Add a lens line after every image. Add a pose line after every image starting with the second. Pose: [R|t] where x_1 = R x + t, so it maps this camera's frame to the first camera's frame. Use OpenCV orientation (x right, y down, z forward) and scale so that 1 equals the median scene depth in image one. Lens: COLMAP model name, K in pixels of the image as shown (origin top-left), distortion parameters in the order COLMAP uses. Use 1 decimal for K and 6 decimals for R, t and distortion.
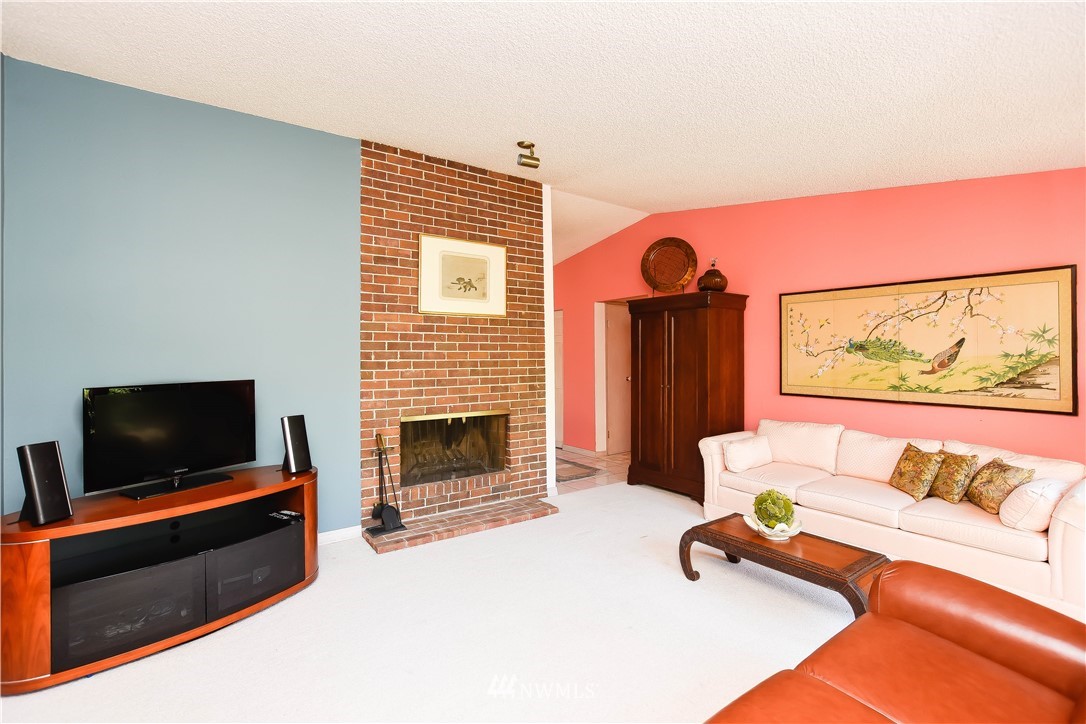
lens RADIAL K [[485.3, 0, 528.7], [0, 485.3, 349.9], [0, 0, 1]] dist [-0.022707, 0.004545]
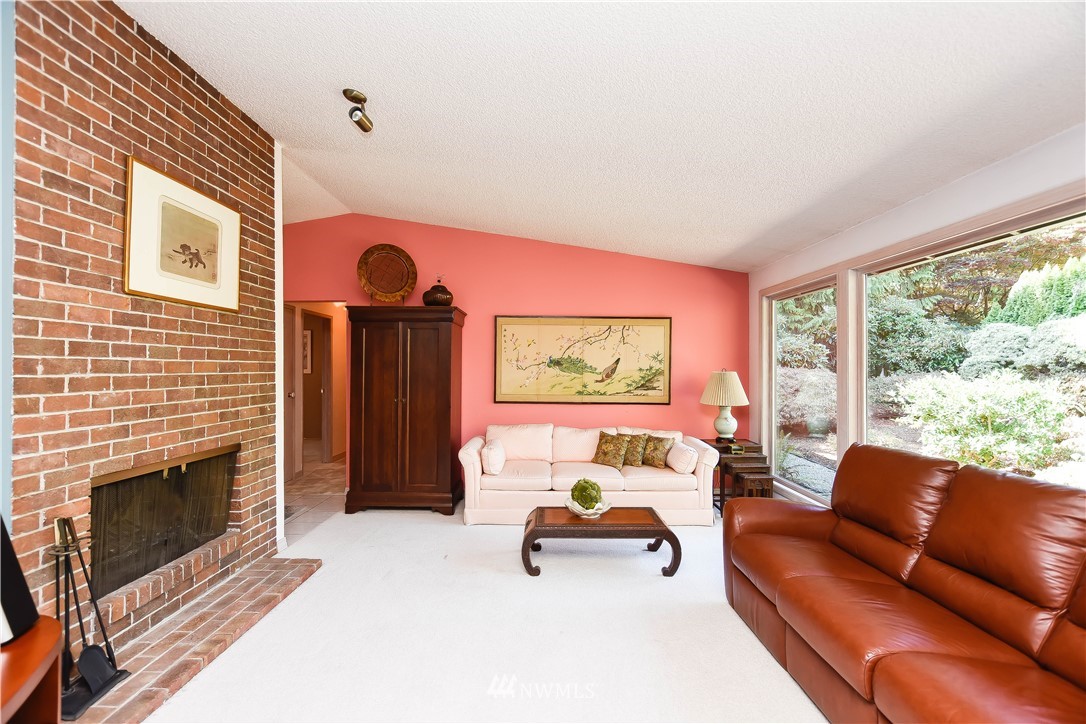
lens RADIAL K [[485.3, 0, 545.0], [0, 485.3, 364.3], [0, 0, 1]] dist [-0.022707, 0.004545]
pose [[0.573763, 0.011515, 0.818940, -0.402990], [-0.014836, 0.999883, -0.003664, 0.003603], [-0.818887, -0.010048, 0.573867, 0.265685]]
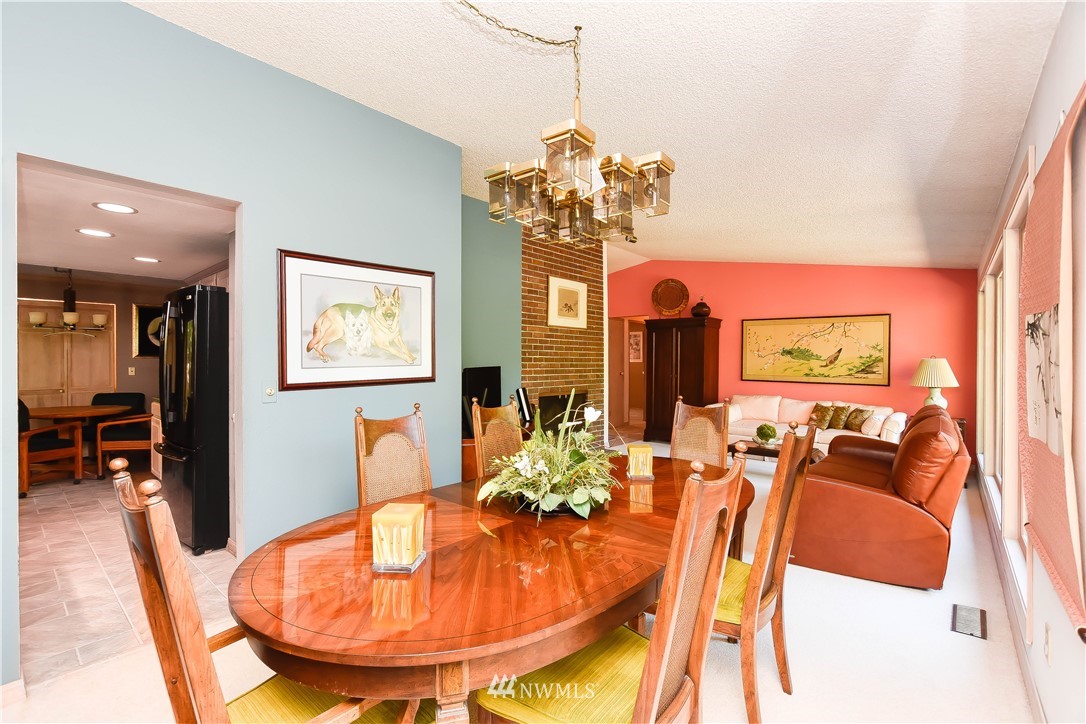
lens RADIAL K [[485.3, 0, 536.9], [0, 485.3, 359.4], [0, 0, 1]] dist [-0.022707, 0.004545]
pose [[0.969822, 0.010294, 0.243596, -0.633612], [-0.013280, 0.999855, 0.010616, 0.013453], [-0.243452, -0.013531, 0.969819, -0.490259]]
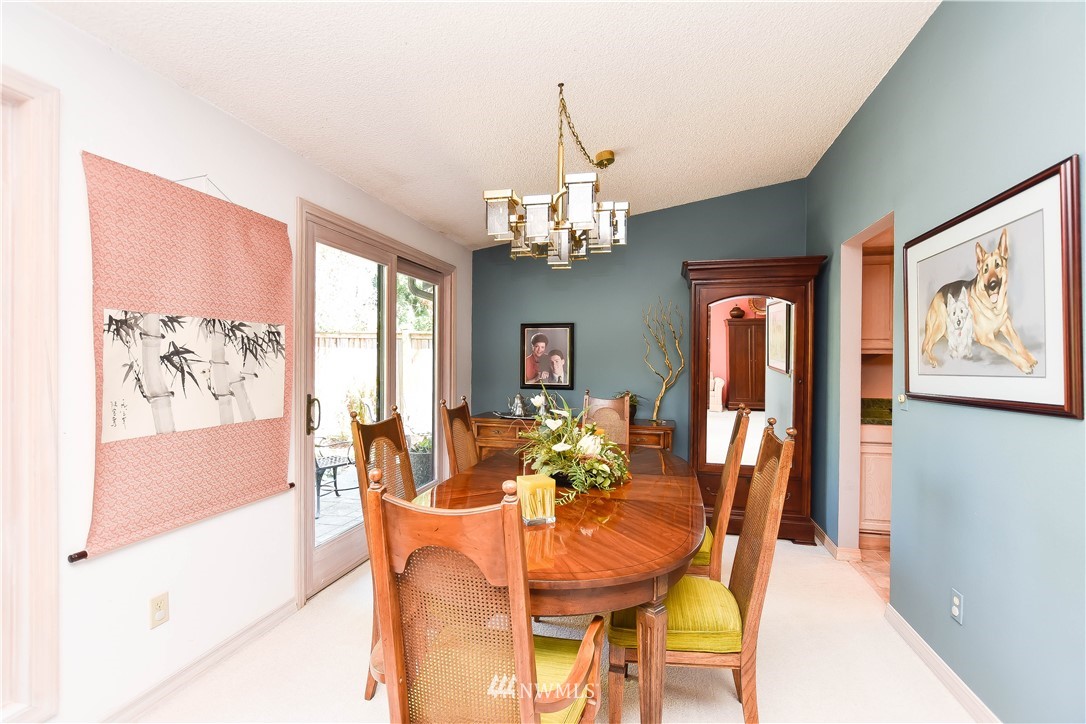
lens RADIAL K [[485.3, 0, 533.4], [0, 485.3, 363.8], [0, 0, 1]] dist [-0.022707, 0.004545]
pose [[-0.777322, 0.006466, -0.629070, -0.088304], [0.009565, 0.999953, -0.001540, 0.020959], [0.629031, -0.007214, -0.777347, 0.389093]]
